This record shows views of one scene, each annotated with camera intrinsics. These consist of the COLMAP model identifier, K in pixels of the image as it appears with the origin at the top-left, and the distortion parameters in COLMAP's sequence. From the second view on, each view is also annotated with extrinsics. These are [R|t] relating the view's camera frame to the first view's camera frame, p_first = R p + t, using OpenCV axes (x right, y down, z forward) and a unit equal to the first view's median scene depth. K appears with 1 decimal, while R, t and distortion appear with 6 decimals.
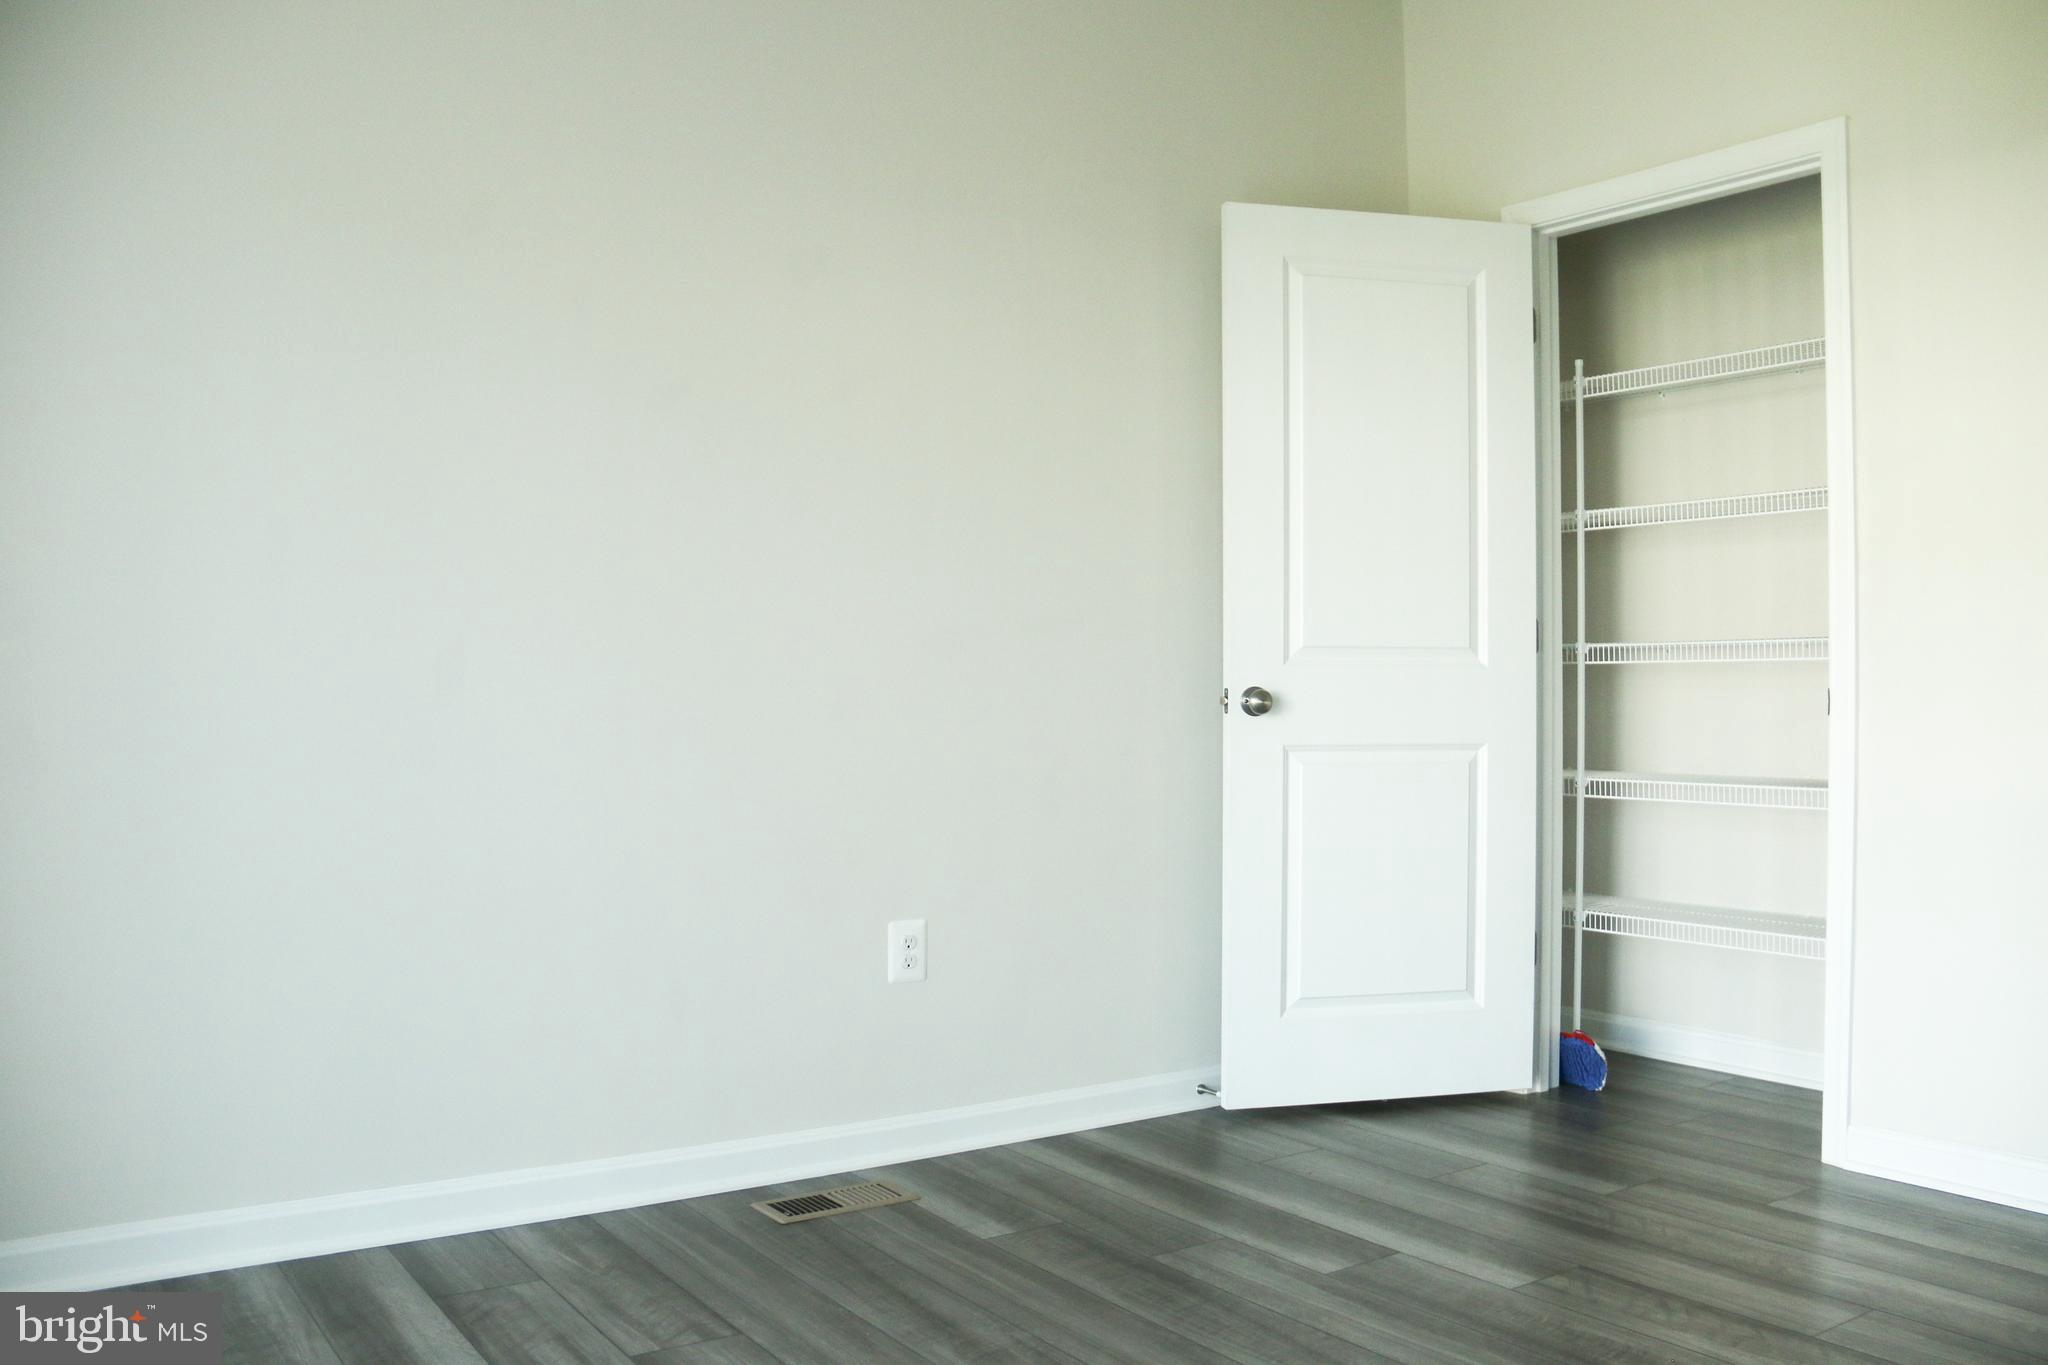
lens RADIAL K [[1713.0, 0, 1024.0], [0, 1713.0, 682.5], [0, 0, 1]] dist [-0.191875, 0.133311]
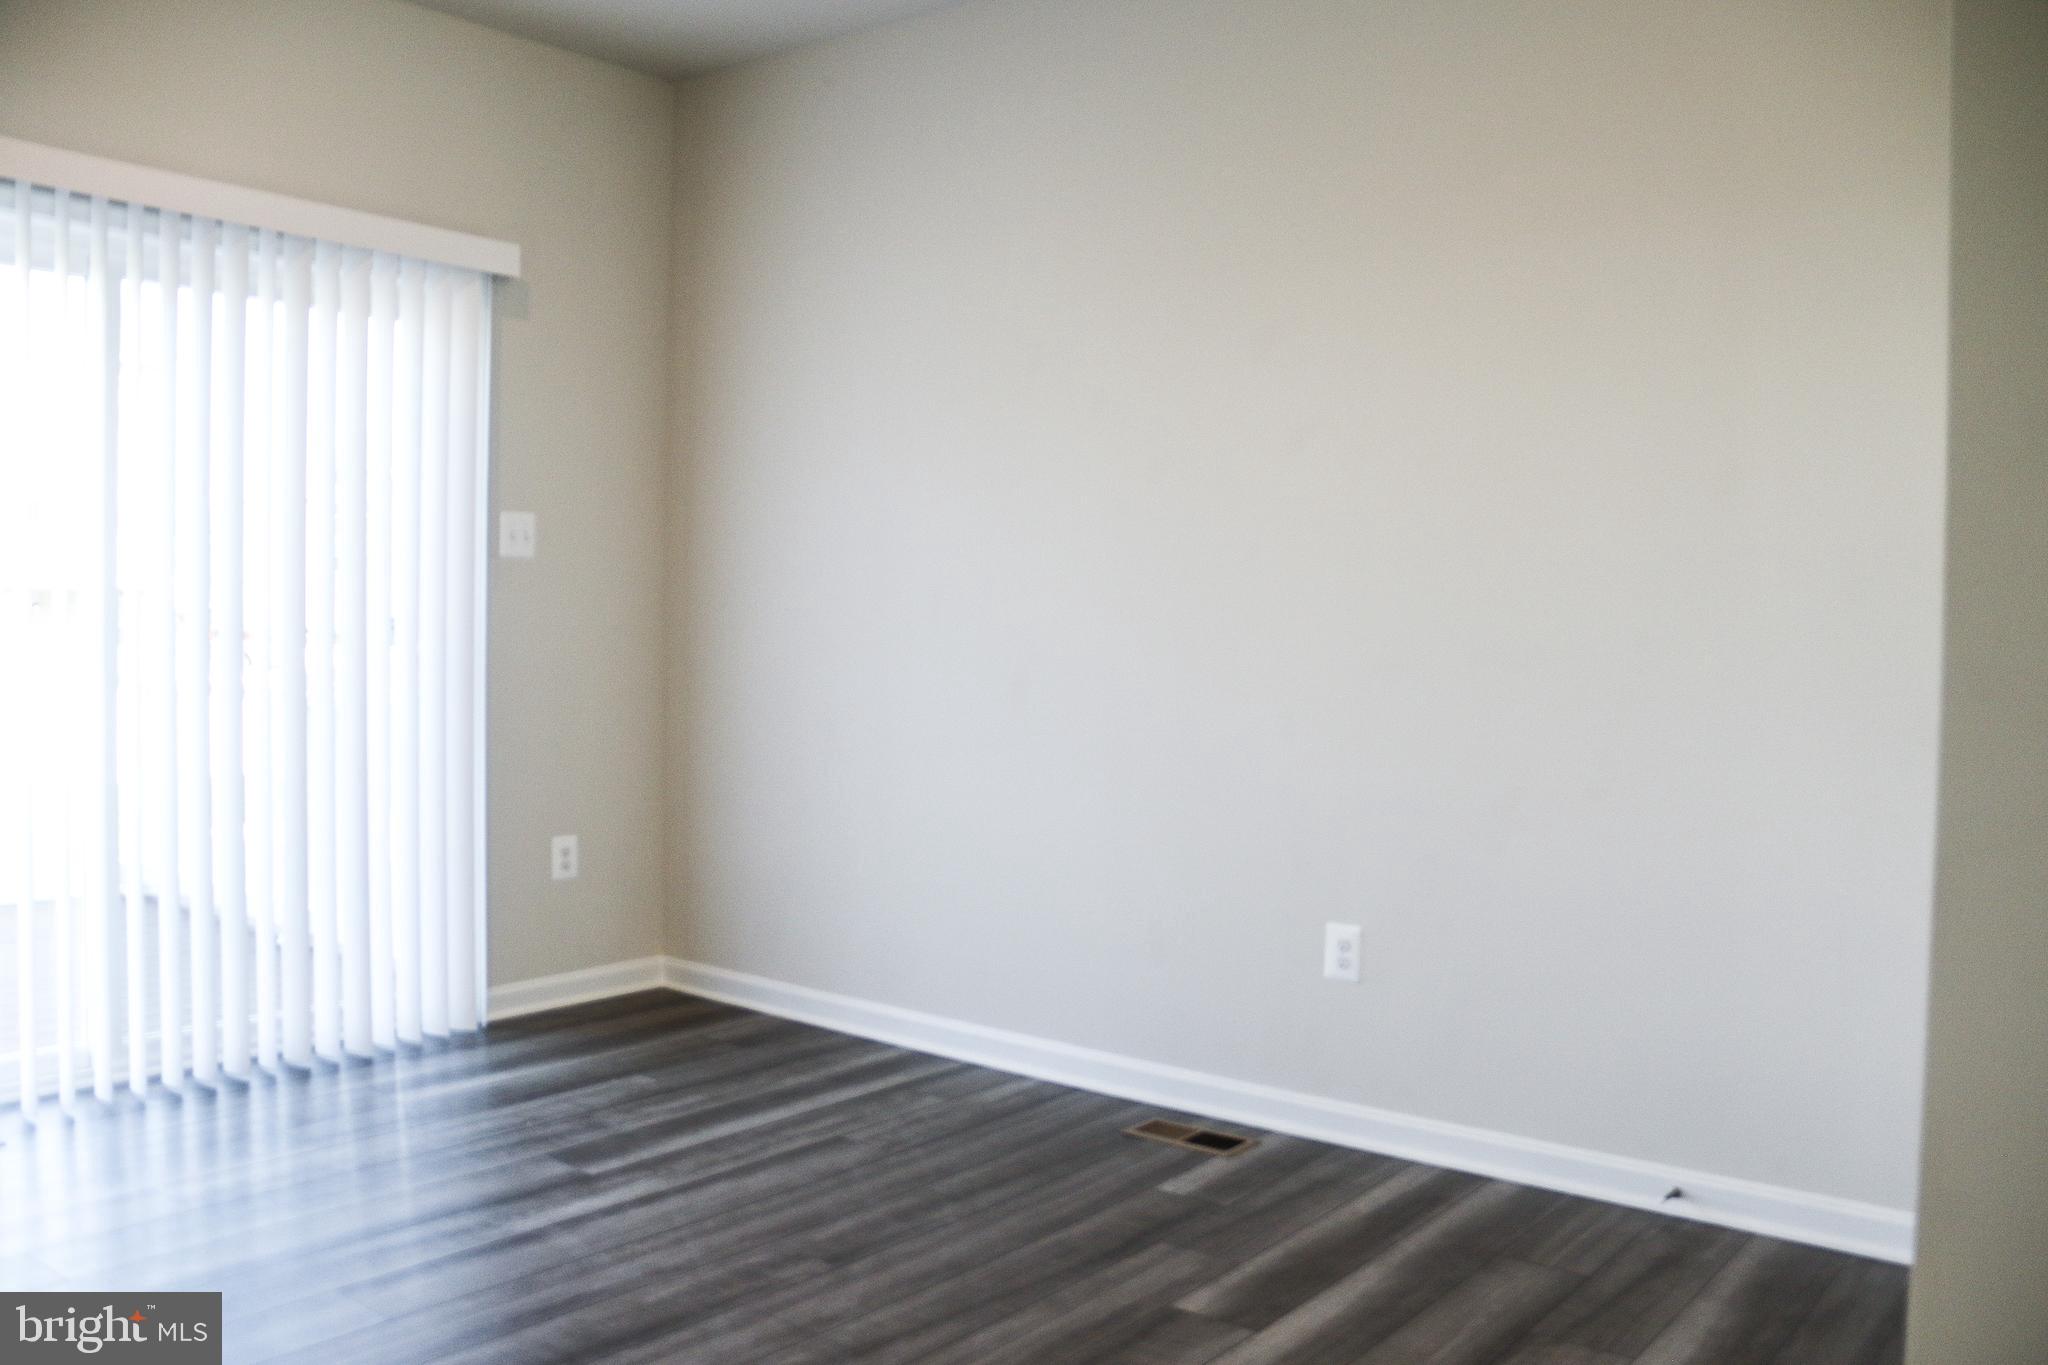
lens RADIAL K [[1713.0, 0, 1024.0], [0, 1713.0, 682.5], [0, 0, 1]] dist [-0.191875, 0.133311]
pose [[0.296507, 0.046524, -0.953897, 1.084924], [-0.015251, 0.998916, 0.043979, -0.071791], [0.954909, 0.001508, 0.296895, 0.586396]]
